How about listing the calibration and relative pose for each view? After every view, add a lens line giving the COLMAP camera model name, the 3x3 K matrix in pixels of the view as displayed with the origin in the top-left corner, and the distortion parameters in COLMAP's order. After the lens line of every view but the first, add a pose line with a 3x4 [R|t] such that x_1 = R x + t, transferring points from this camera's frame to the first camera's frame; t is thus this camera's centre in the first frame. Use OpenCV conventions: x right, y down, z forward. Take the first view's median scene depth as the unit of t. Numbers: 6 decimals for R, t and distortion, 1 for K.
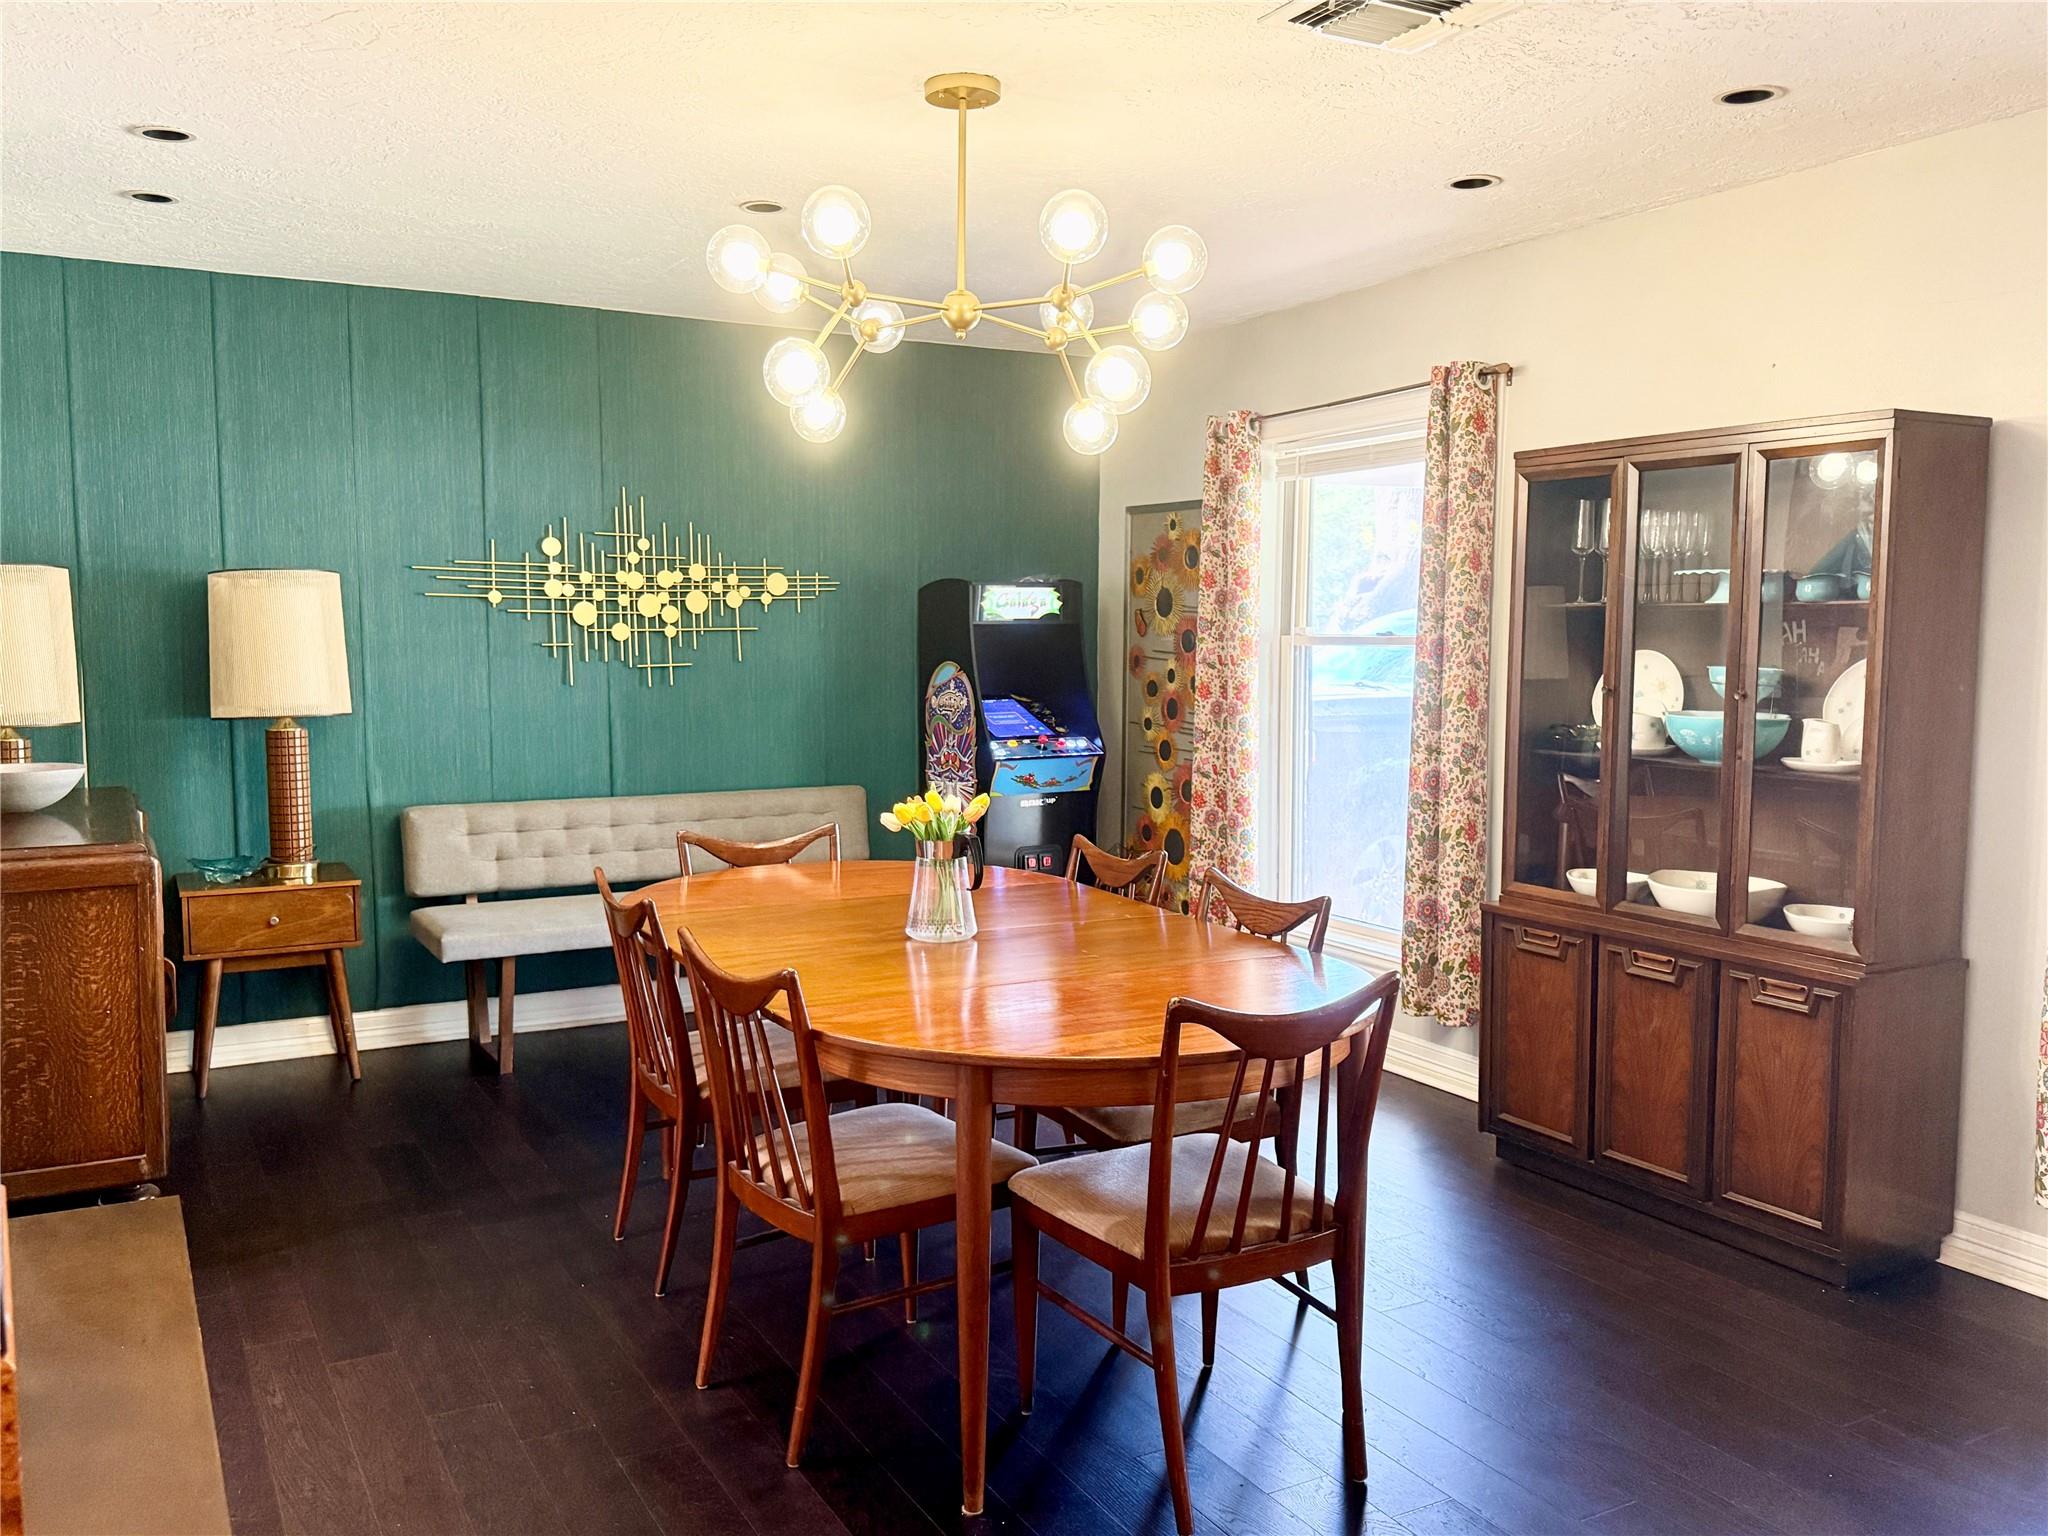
lens RADIAL K [[1656.1, 0, 1030.7], [0, 1656.1, 771.5], [0, 0, 1]] dist [0.019443, -0.038445]
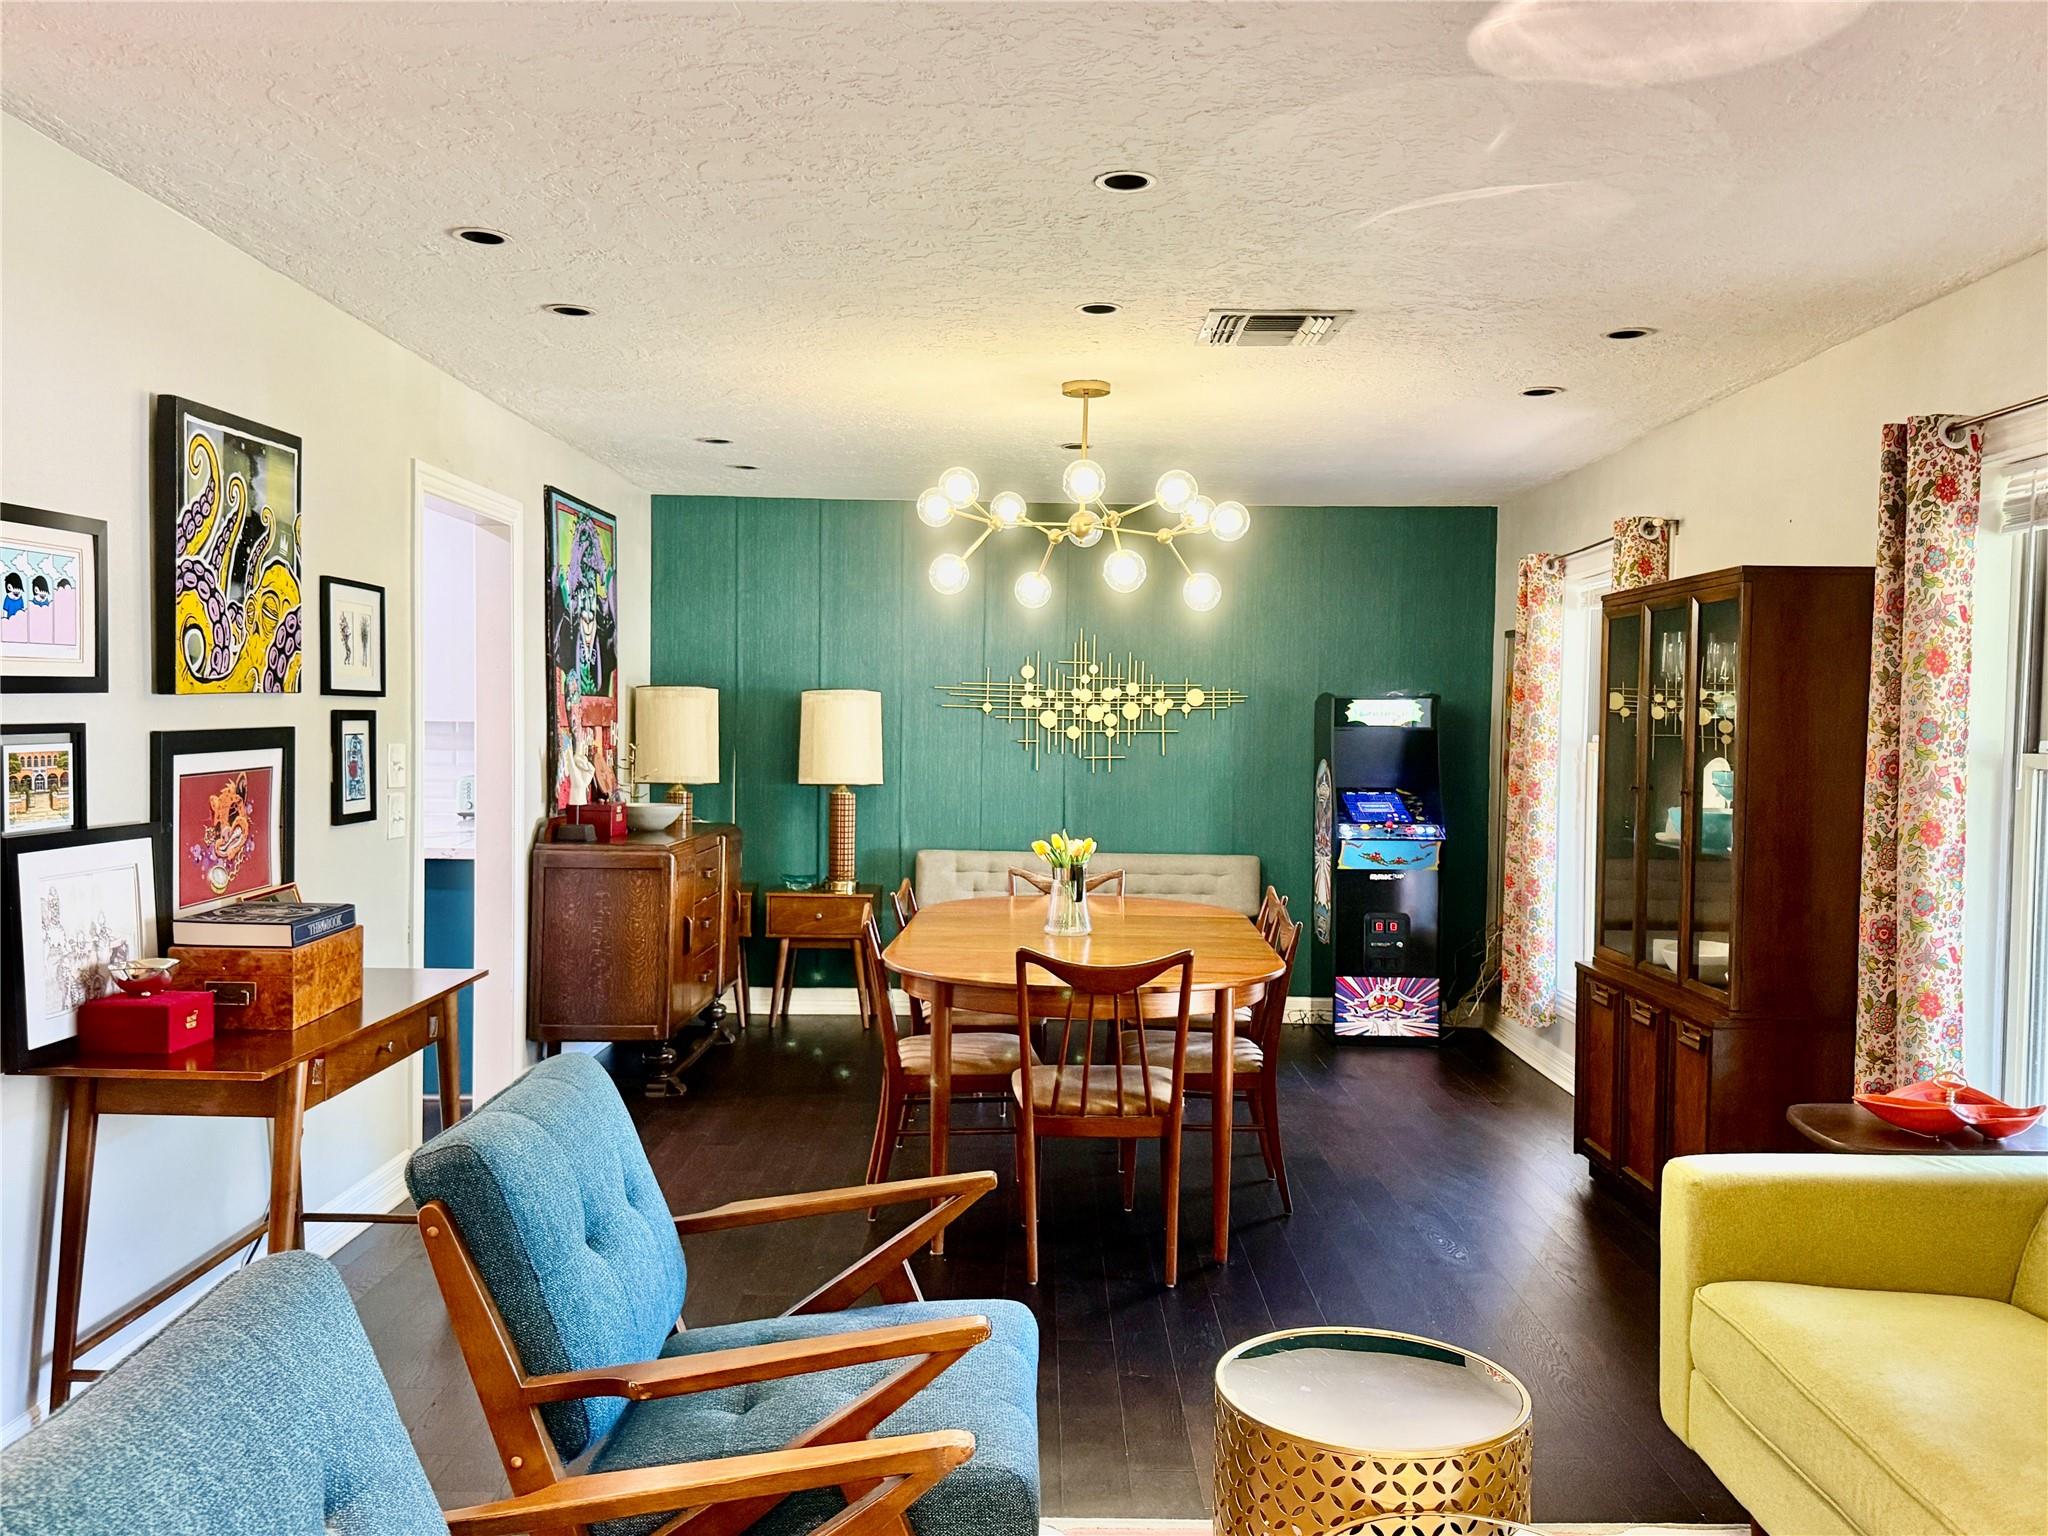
lens RADIAL K [[1656.1, 0, 1023.1], [0, 1656.1, 764.9], [0, 0, 1]] dist [0.019443, -0.038445]
pose [[0.865652, 0.022014, -0.500162, 0.433954], [-0.055296, 0.997125, -0.051815, 0.017396], [0.497583, 0.072510, 0.864380, -0.223120]]
